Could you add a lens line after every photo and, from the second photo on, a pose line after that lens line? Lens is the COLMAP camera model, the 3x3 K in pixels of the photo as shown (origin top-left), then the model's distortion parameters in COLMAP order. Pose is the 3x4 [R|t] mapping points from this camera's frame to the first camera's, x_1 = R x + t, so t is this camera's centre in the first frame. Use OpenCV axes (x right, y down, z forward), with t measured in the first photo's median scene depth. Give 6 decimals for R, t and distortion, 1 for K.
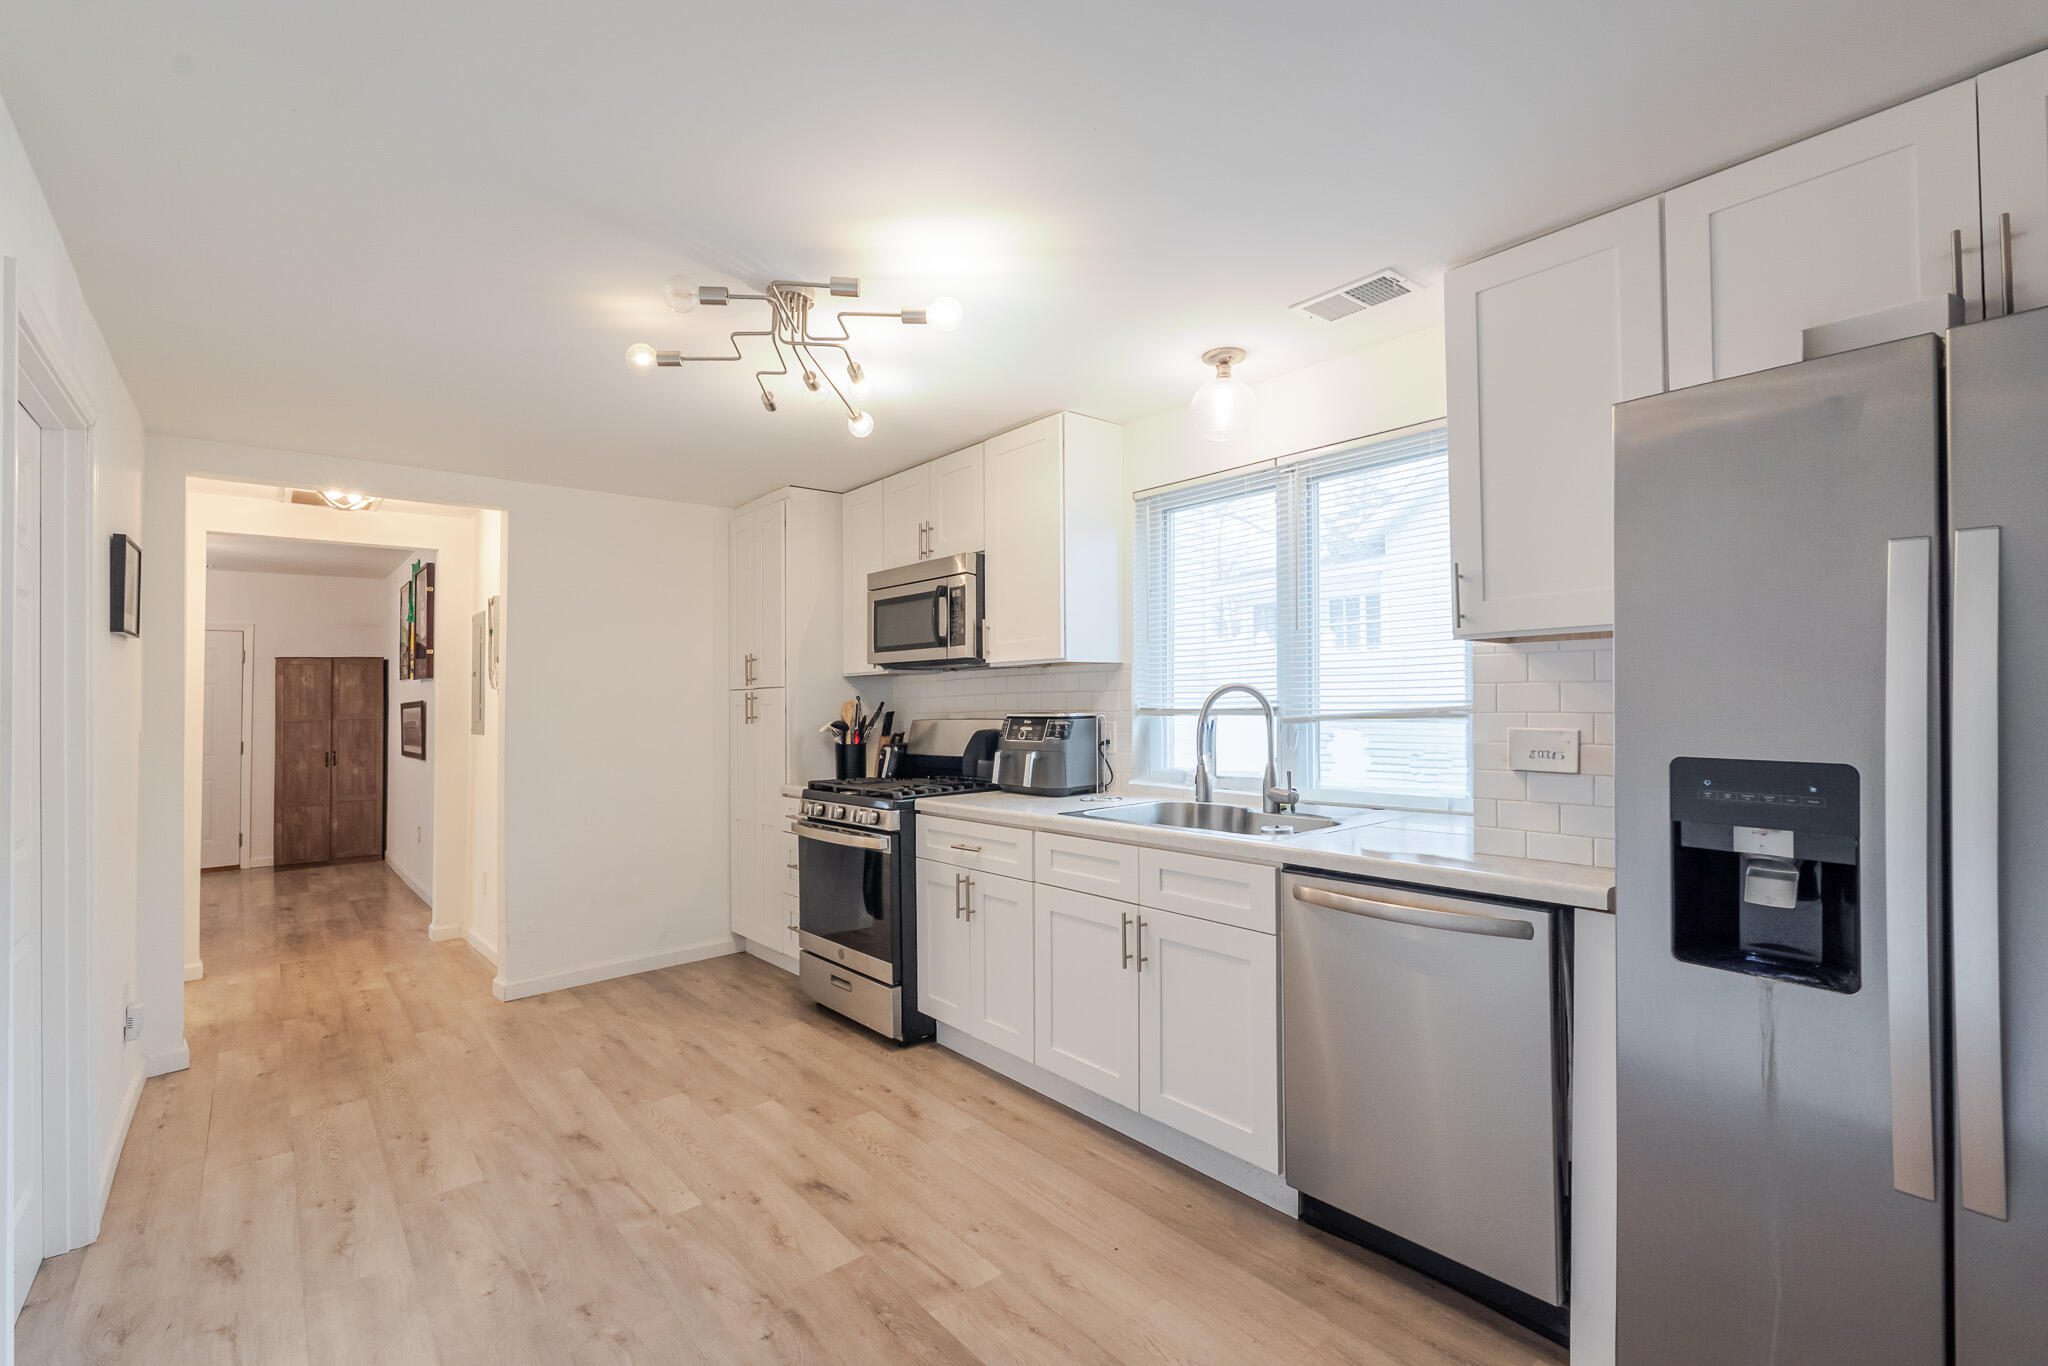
lens RADIAL K [[899.3, 0, 1011.0], [0, 899.3, 671.2], [0, 0, 1]] dist [-0.002976, -0.000311]
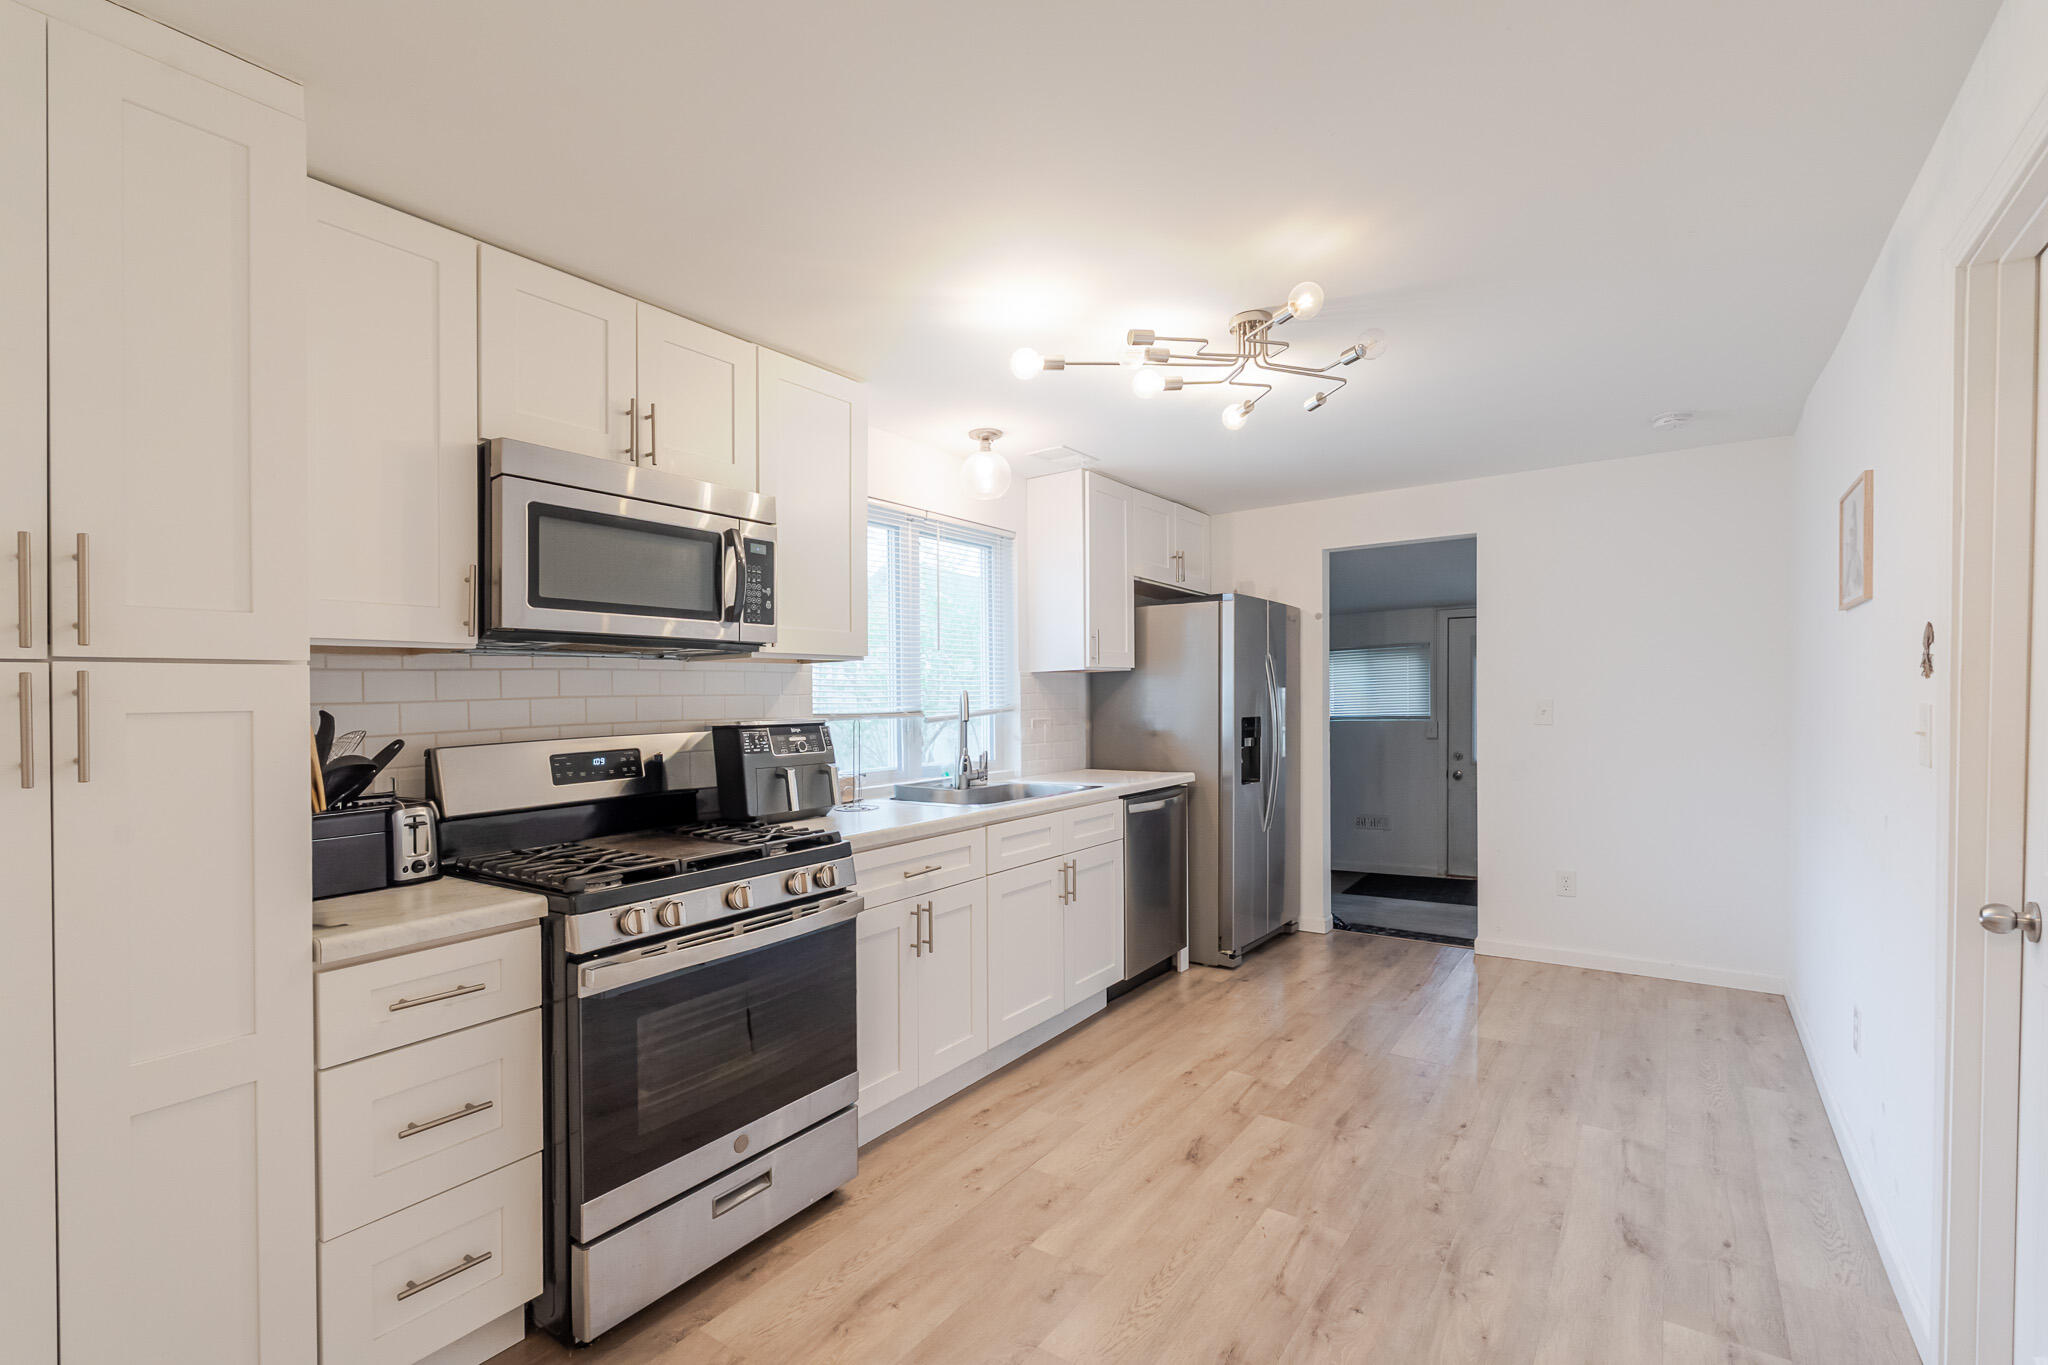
lens RADIAL K [[910.4, 0, 1018.8], [0, 910.4, 730.0], [0, 0, 1]] dist [-0.000397, 0.000159]
pose [[-0.251058, -0.008914, 0.967931, -1.093607], [-0.005213, 0.999956, 0.007857, 0.064936], [-0.967958, -0.003074, -0.251094, 1.351126]]
